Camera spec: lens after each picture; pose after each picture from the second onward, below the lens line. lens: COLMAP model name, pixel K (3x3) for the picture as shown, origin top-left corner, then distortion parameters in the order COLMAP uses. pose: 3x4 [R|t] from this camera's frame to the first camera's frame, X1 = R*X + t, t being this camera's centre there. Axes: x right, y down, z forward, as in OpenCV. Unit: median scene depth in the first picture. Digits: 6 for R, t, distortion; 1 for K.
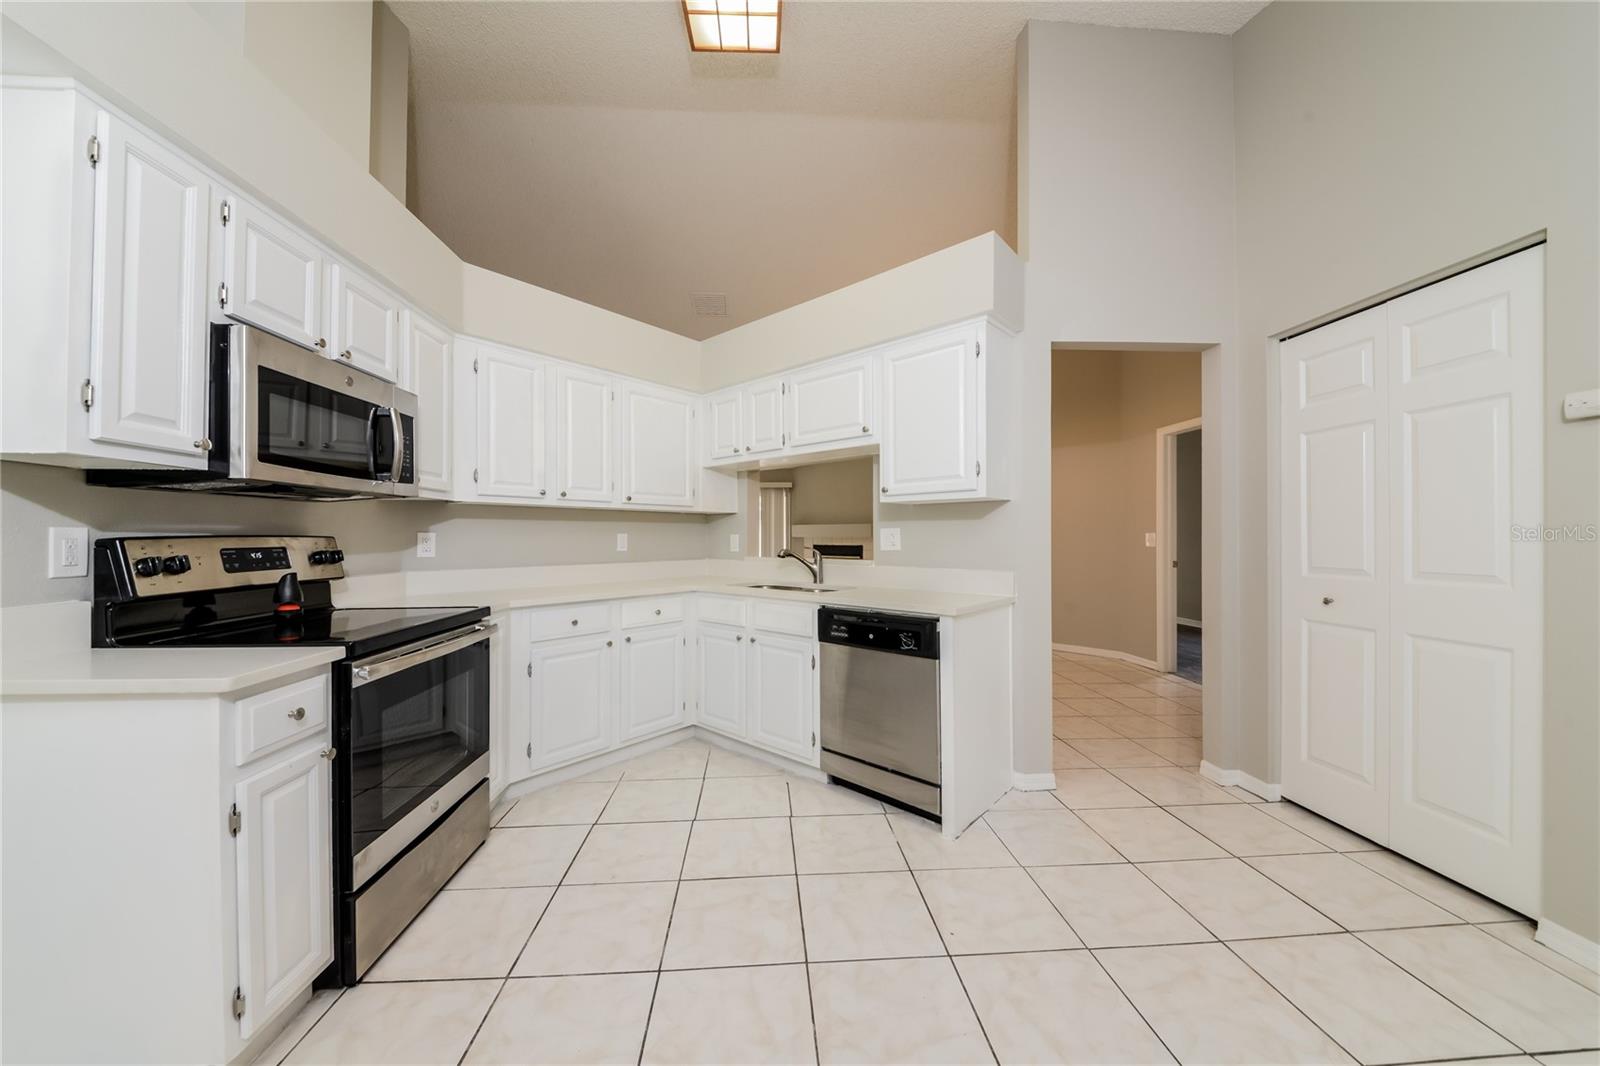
lens RADIAL K [[558.3, 0, 803.6], [0, 558.3, 532.9], [0, 0, 1]] dist [0.025720, -0.000265]
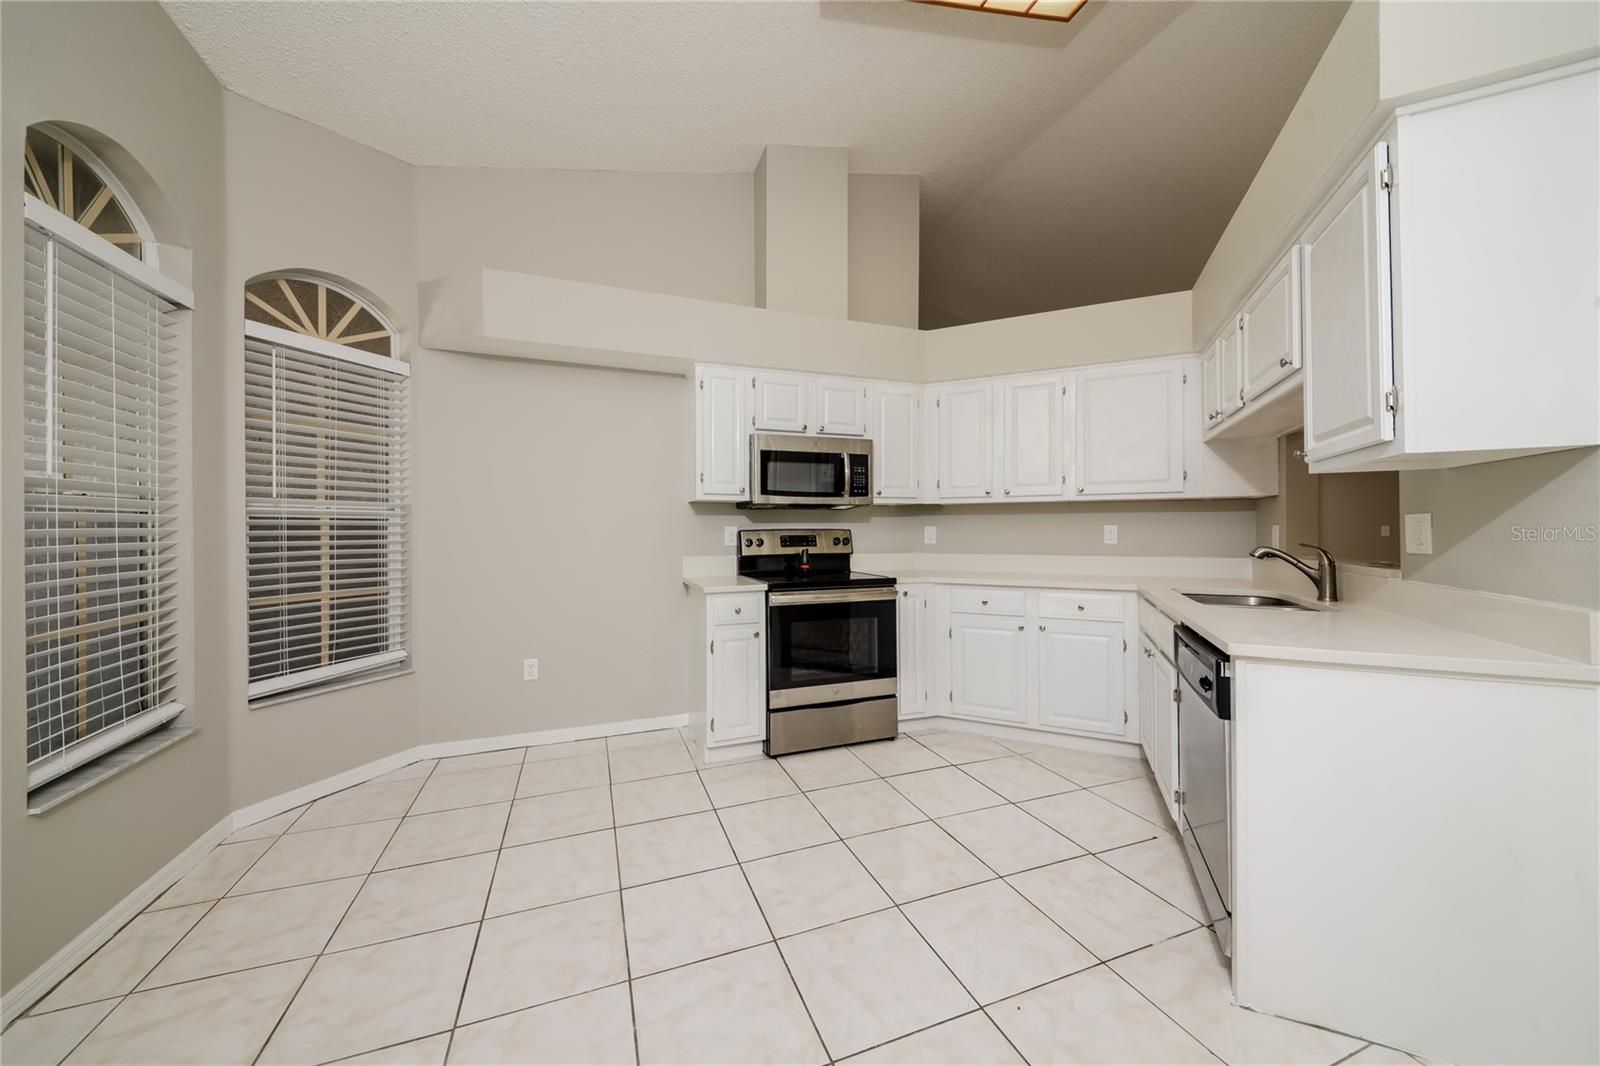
lens RADIAL K [[558.3, 0, 806.4], [0, 558.3, 528.2], [0, 0, 1]] dist [0.025720, -0.000265]
pose [[0.295935, -0.001799, -0.955206, 0.734483], [0.010357, 0.999945, 0.001325, -0.000890], [0.955152, -0.010285, 0.295938, 0.363139]]
